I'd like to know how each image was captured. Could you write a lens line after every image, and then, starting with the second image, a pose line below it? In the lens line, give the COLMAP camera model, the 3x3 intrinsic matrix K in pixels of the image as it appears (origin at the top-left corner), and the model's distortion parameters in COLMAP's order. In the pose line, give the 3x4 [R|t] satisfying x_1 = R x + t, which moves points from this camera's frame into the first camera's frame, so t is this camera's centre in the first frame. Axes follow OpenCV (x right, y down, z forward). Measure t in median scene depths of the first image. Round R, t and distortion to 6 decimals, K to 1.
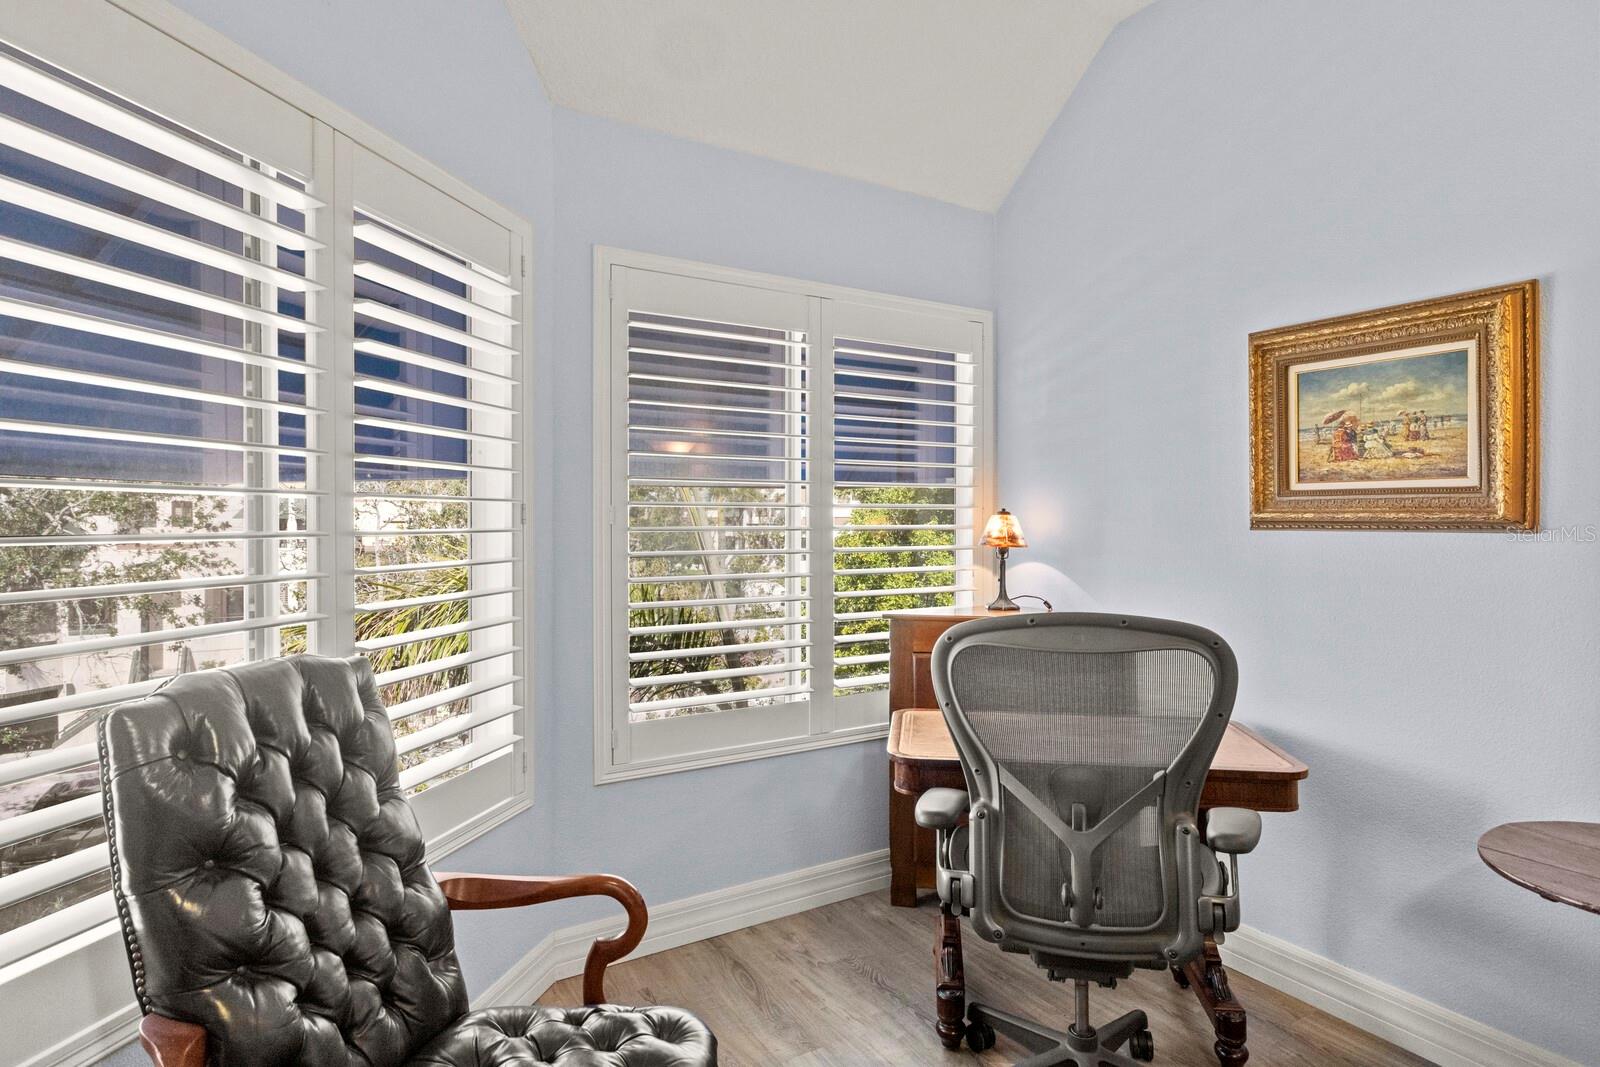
lens RADIAL K [[864.4, 0, 802.2], [0, 864.4, 528.9], [0, 0, 1]] dist [-0.001057, -0.000252]
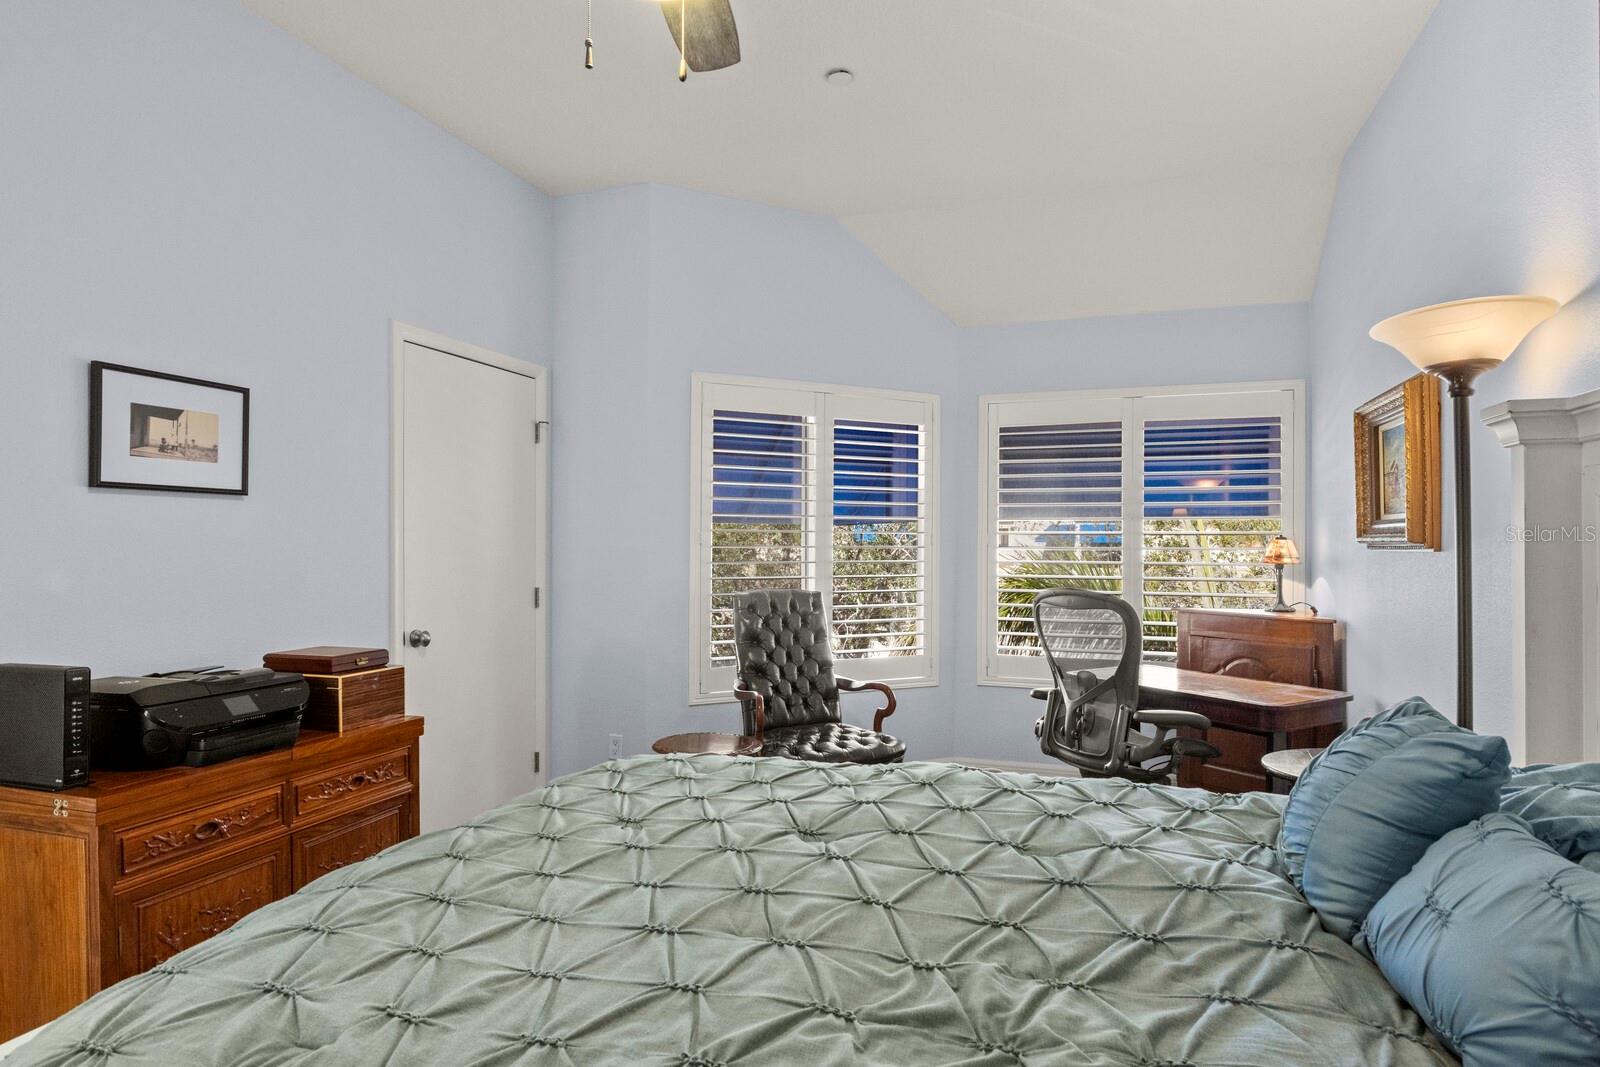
lens RADIAL K [[864.4, 0, 795.6], [0, 864.4, 539.4], [0, 0, 1]] dist [-0.001057, -0.000252]
pose [[0.645040, -0.002606, -0.764144, 1.076370], [-0.011327, 0.999852, -0.012971, 0.012616], [0.764065, 0.017022, 0.644915, -0.574977]]
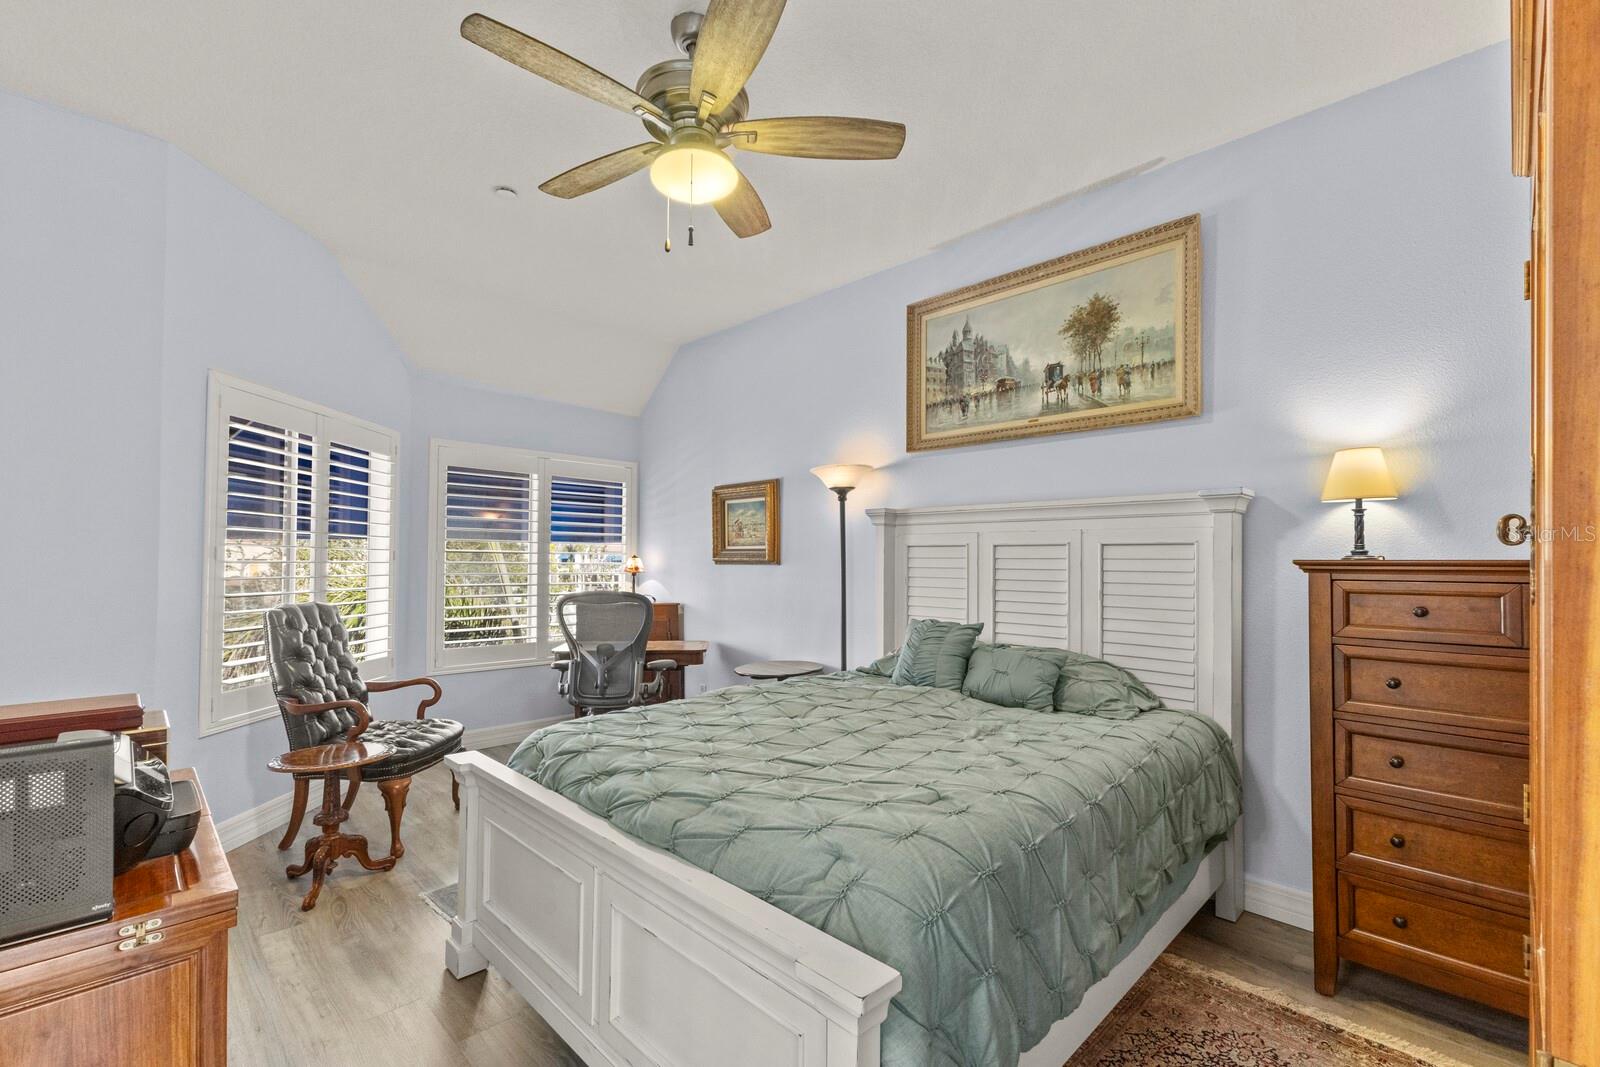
lens RADIAL K [[698.3, 0, 797.8], [0, 698.3, 551.3], [0, 0, 1]] dist [0.010123, -0.001436]
pose [[0.973592, 0.009029, 0.228118, 0.325184], [-0.003161, 0.999655, -0.026074, 0.016899], [-0.228275, 0.024664, 0.973284, -1.155701]]
